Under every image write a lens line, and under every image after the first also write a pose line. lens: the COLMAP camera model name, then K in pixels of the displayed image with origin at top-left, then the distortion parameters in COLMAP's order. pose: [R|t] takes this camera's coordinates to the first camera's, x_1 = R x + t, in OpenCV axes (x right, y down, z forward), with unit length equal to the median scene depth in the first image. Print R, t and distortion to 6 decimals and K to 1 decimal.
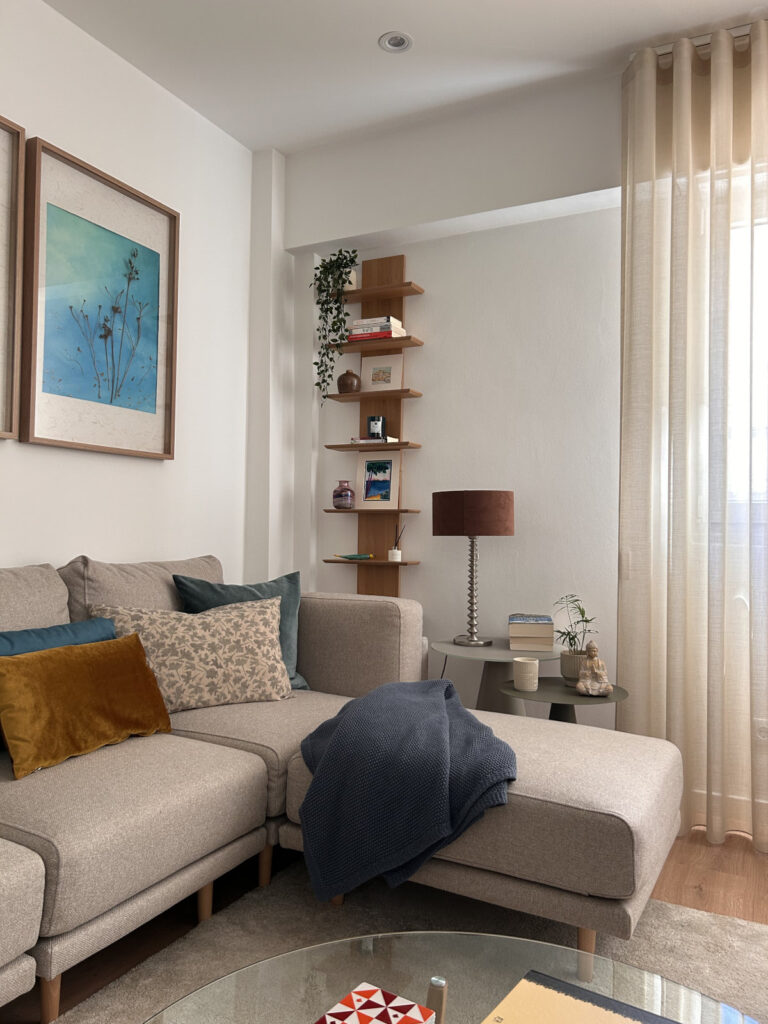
lens RADIAL K [[776.6, 0, 383.0], [0, 776.6, 517.5], [0, 0, 1]] dist [0.051978, -0.054178]
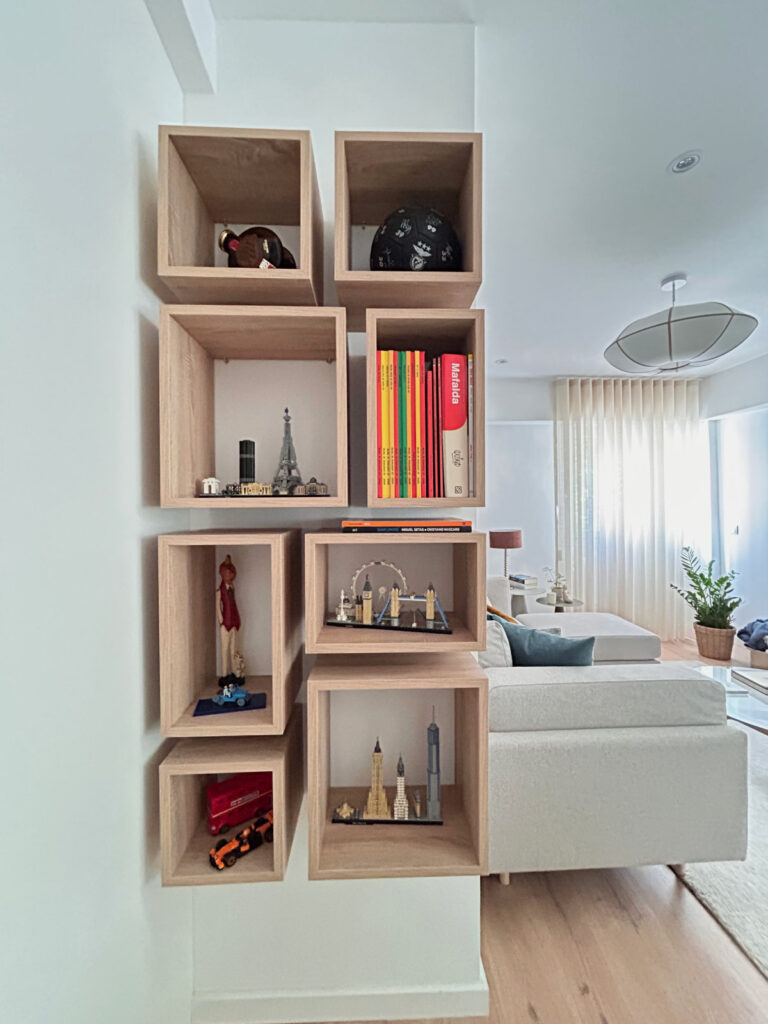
lens RADIAL K [[418.5, 0, 387.2], [0, 418.5, 512.8], [0, 0, 1]] dist [-0.000133, 0.001575]
pose [[0.858582, -0.029032, 0.511854, -0.821700], [0.017704, 0.999479, 0.026993, -0.120430], [-0.512371, -0.014113, 0.858649, 0.003800]]
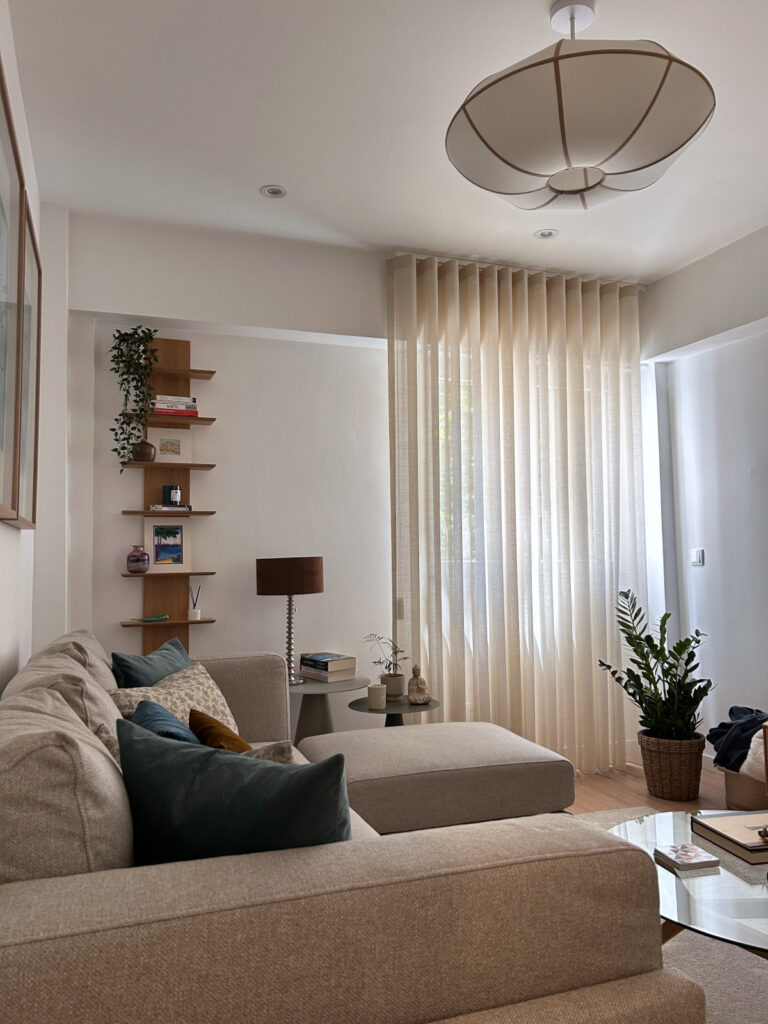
lens RADIAL K [[776.6, 0, 381.9], [0, 776.6, 513.4], [0, 0, 1]] dist [0.051978, -0.054178]
pose [[0.670998, 0.021149, 0.741158, -0.609166], [0.008409, 0.999312, -0.036128, -0.049889], [-0.741412, 0.030474, 0.670358, 0.063797]]
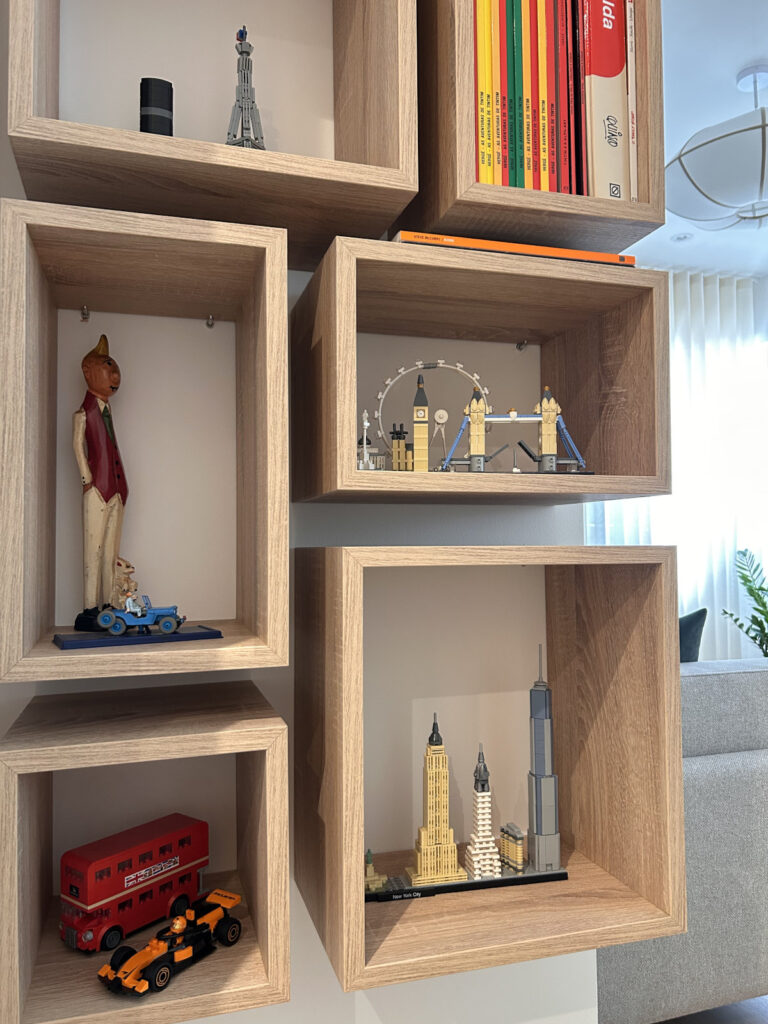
lens RADIAL K [[776.6, 0, 393.9], [0, 776.6, 512.6], [0, 0, 1]] dist [0.051978, -0.054178]
pose [[0.696843, 0.000326, 0.717223, -0.881604], [0.016916, 0.999714, -0.016890, -0.022016], [-0.717024, 0.023902, 0.696639, 0.078348]]
